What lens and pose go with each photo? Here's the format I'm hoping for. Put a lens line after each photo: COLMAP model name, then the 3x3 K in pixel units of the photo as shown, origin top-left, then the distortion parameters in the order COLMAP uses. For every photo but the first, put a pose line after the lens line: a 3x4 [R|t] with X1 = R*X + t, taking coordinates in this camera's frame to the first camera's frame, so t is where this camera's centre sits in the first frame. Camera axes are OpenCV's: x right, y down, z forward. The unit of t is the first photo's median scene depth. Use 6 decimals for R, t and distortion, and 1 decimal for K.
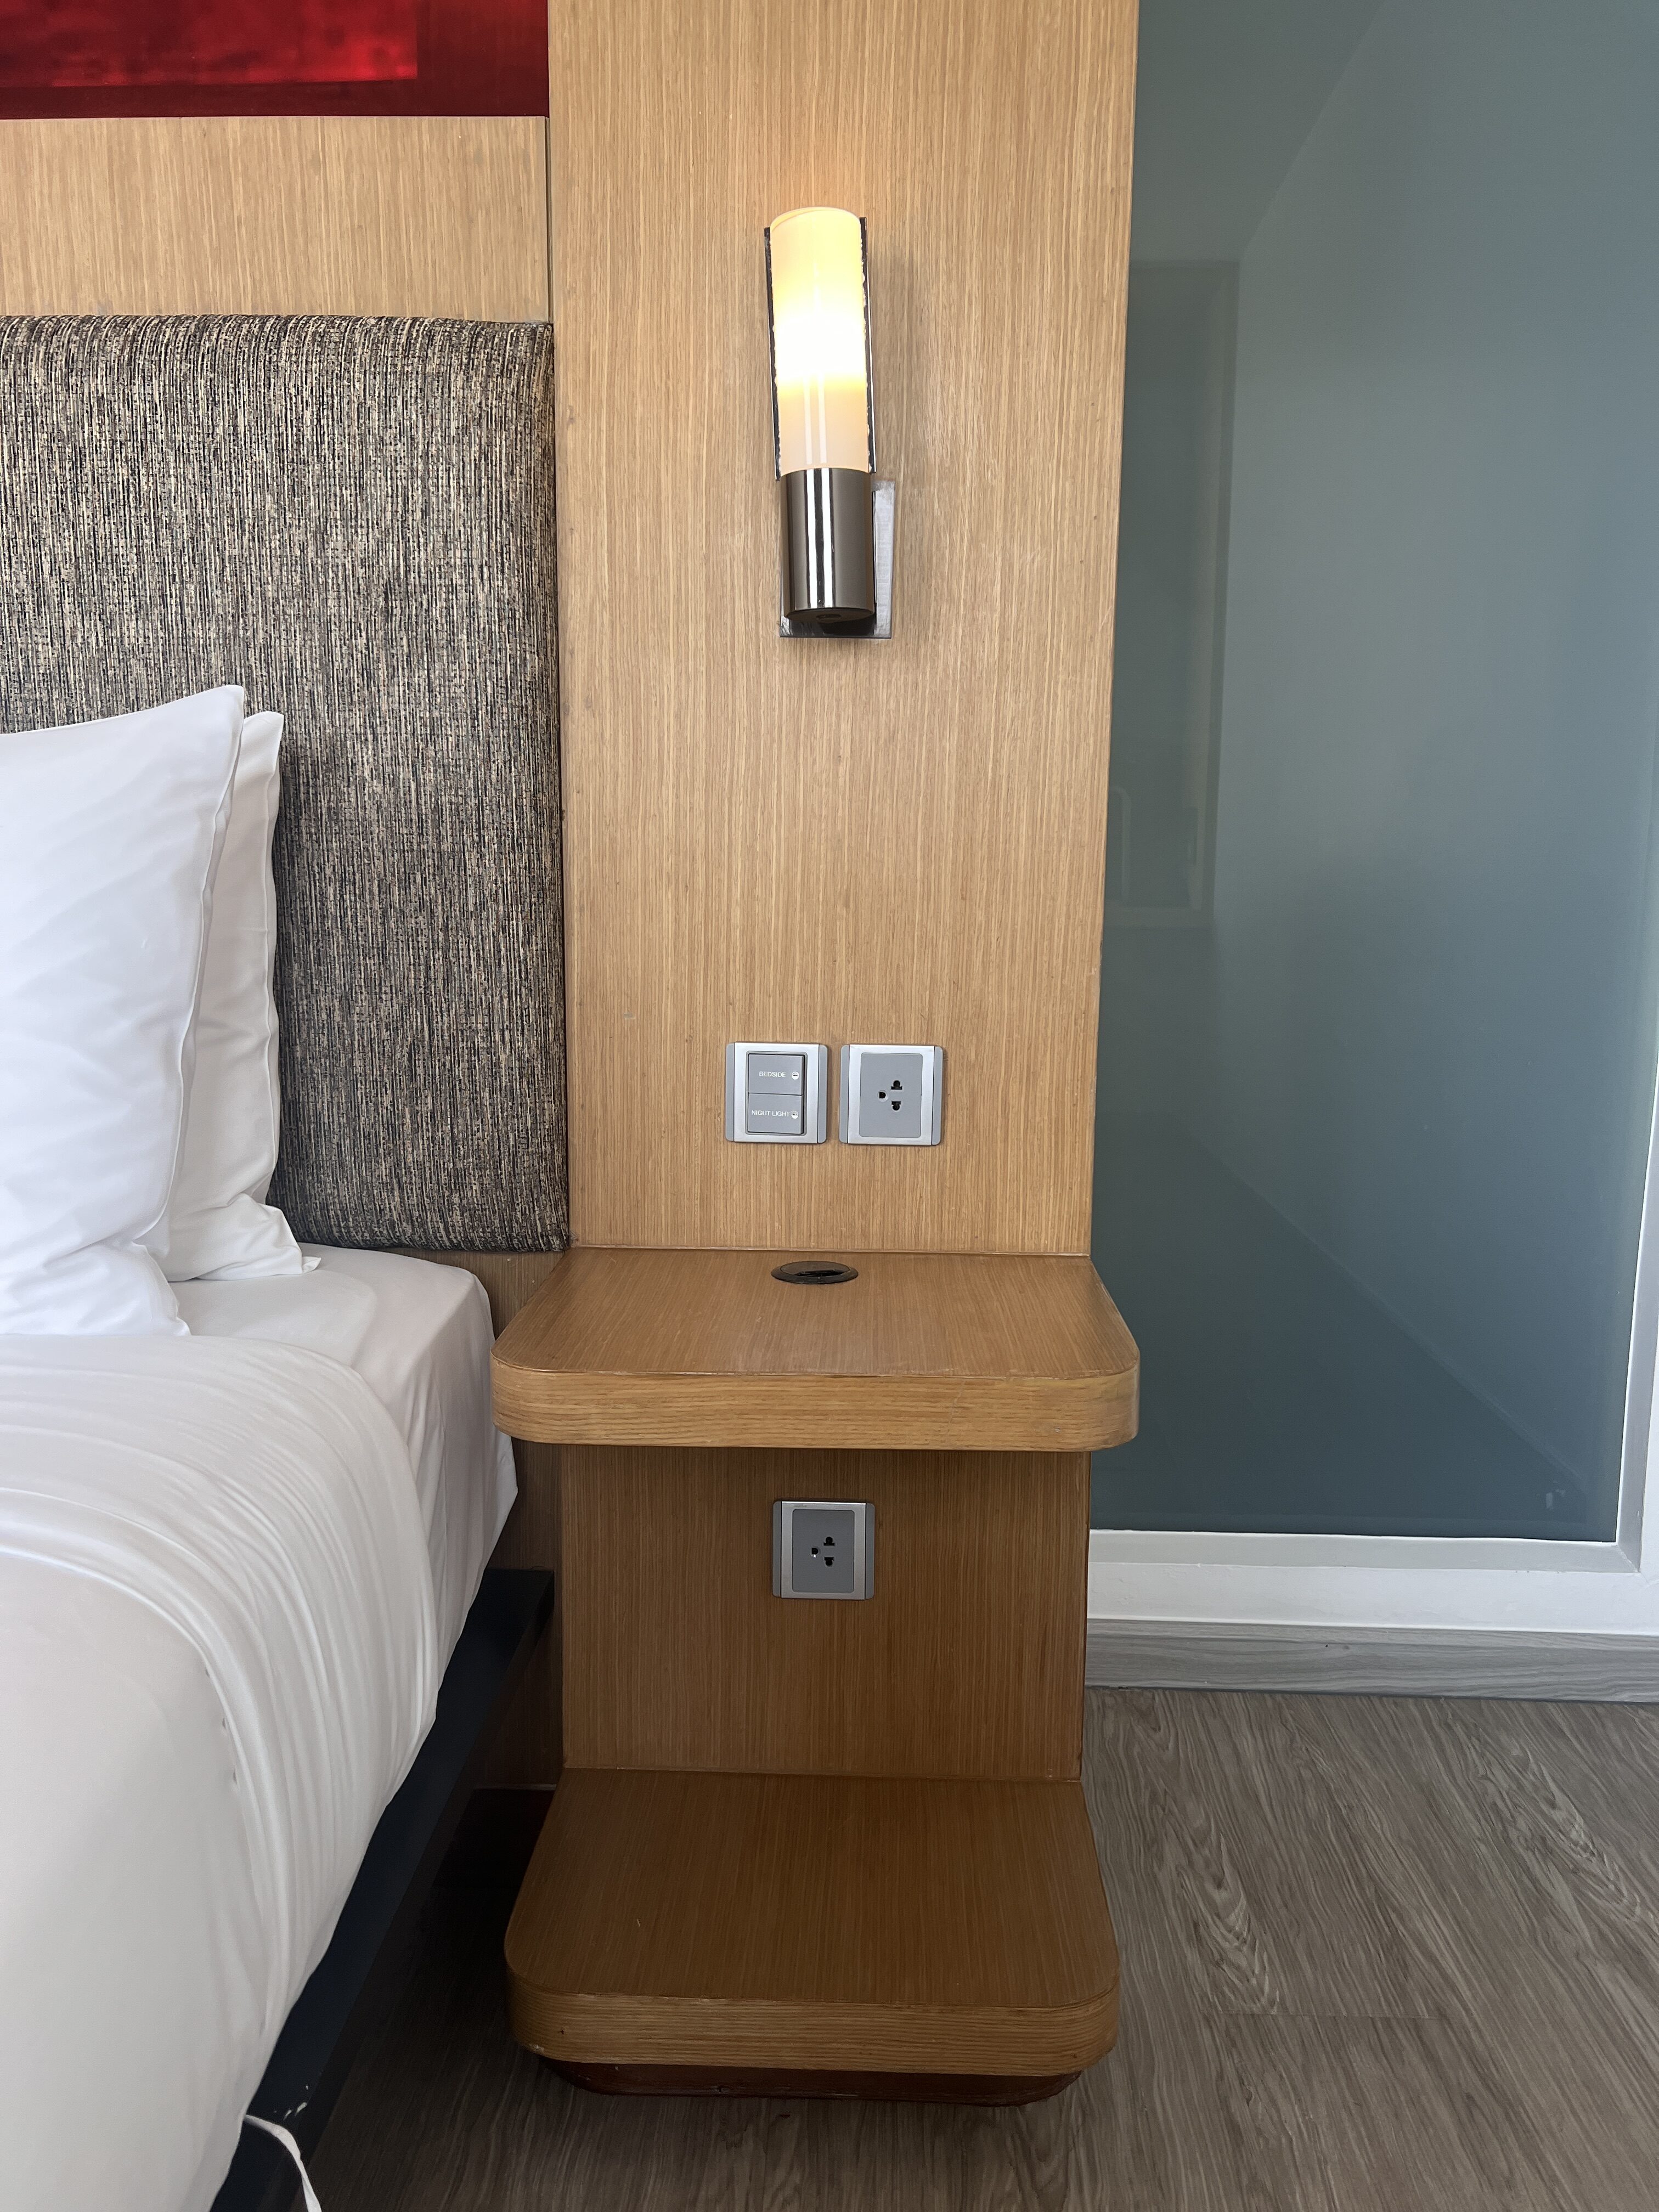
lens RADIAL K [[1656.3, 0, 825.9], [0, 1656.3, 1132.1], [0, 0, 1]] dist [0.040871, -0.050287]
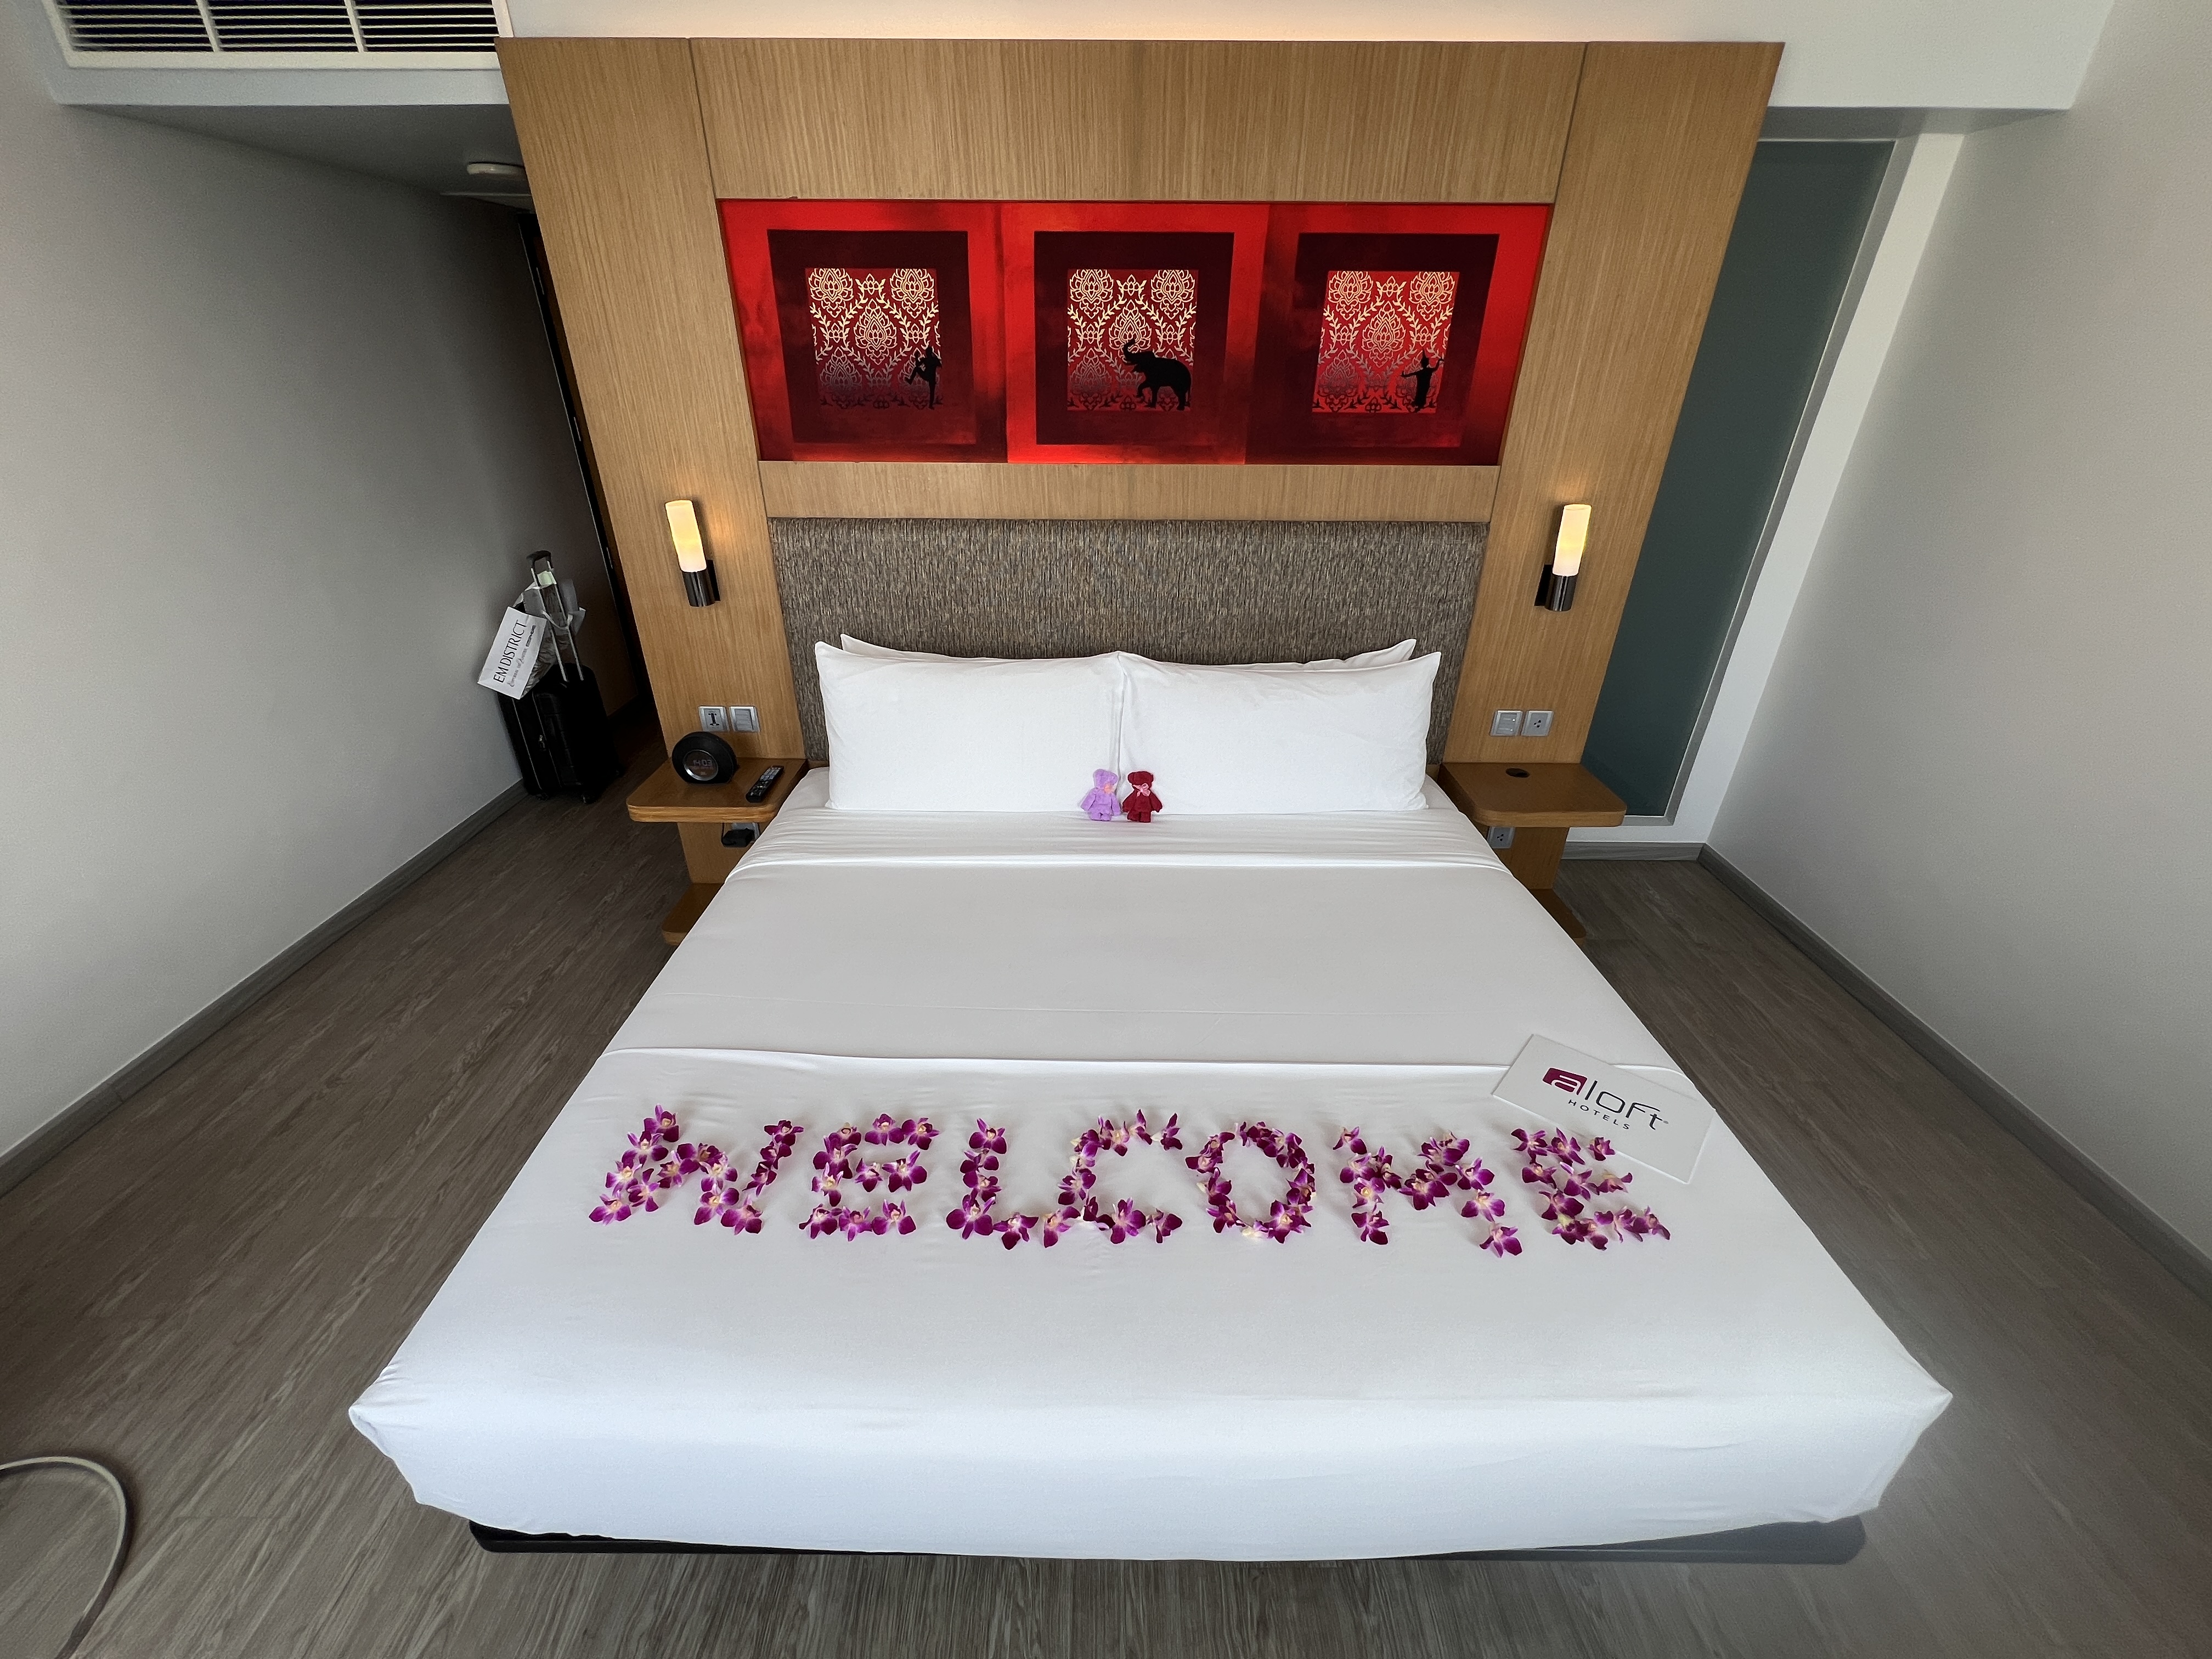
lens RADIAL K [[885.2, 0, 1098.4], [0, 885.2, 831.7], [0, 0, 1]] dist [-0.000597, 0.000272]
pose [[0.999520, -0.019853, 0.023776, -1.075911], [0.010787, 0.942643, 0.333629, -0.503735], [-0.029036, -0.333213, 0.942405, -1.010354]]
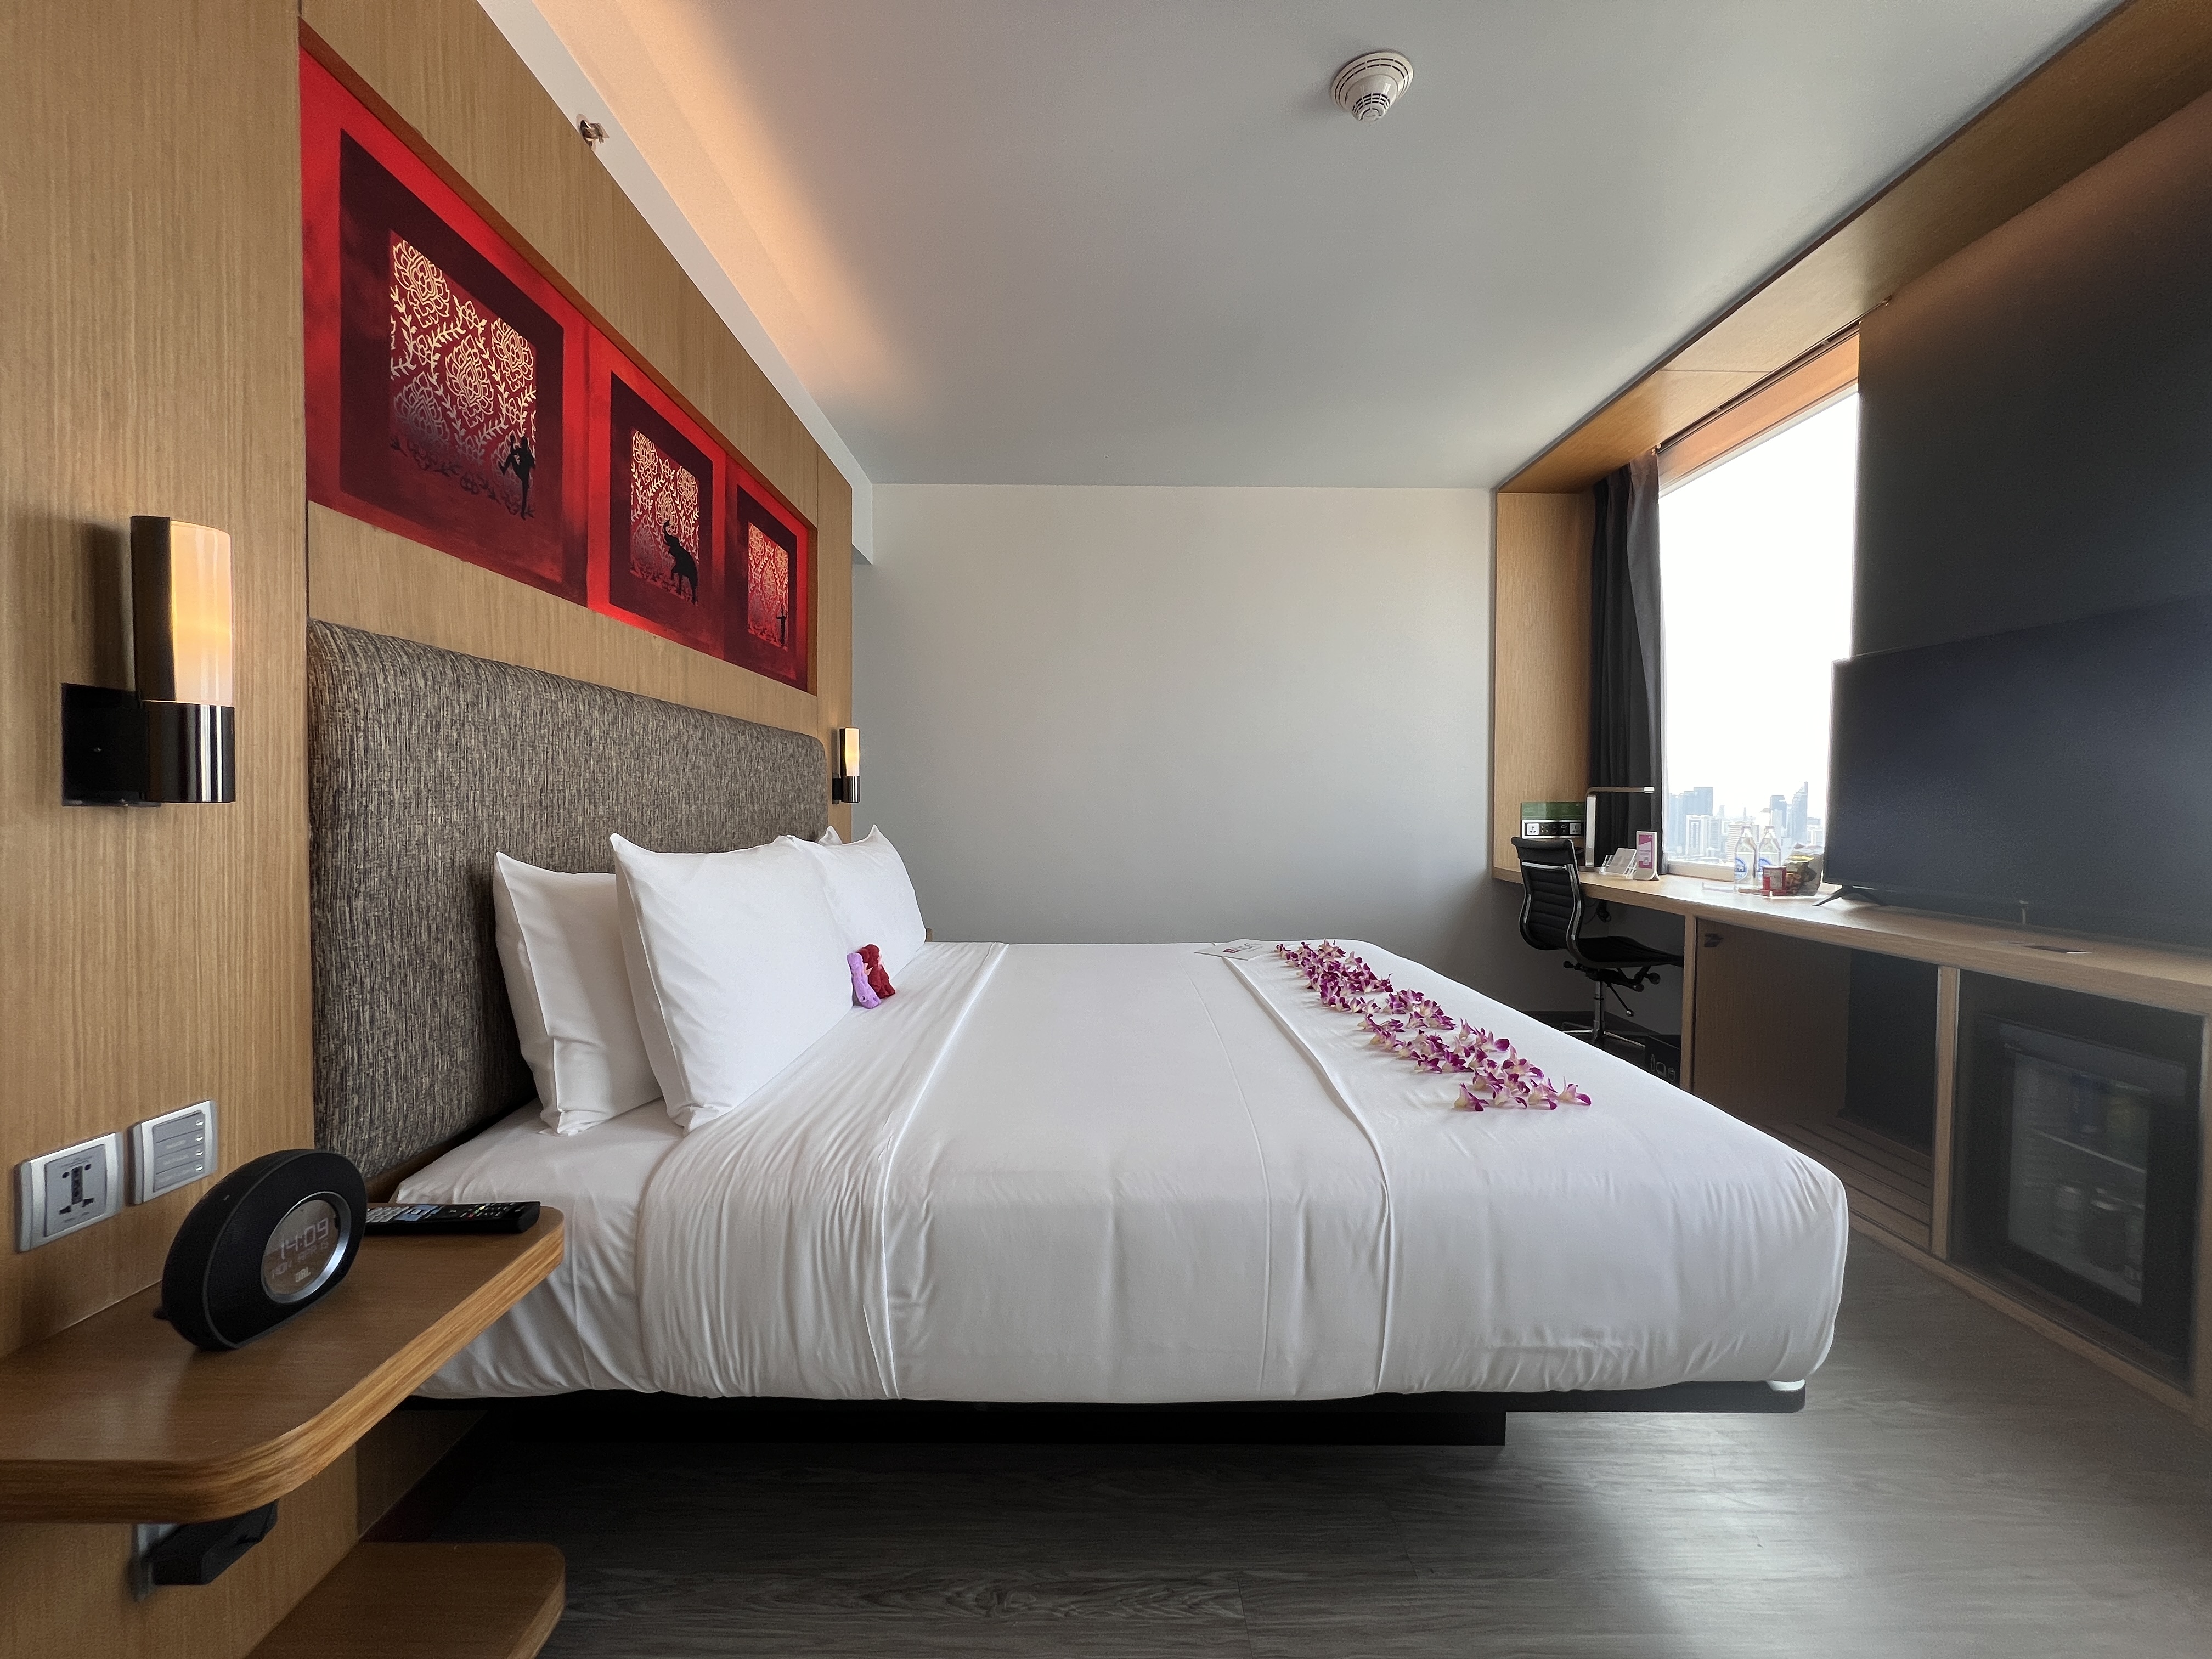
lens RADIAL K [[885.2, 0, 1098.4], [0, 885.2, 831.7], [0, 0, 1]] dist [-0.000597, 0.000272]
pose [[-0.040208, -0.042199, 0.998300, -2.636855], [0.147323, 0.987938, 0.047695, -0.236297], [-0.988271, 0.148990, -0.033506, 0.359910]]
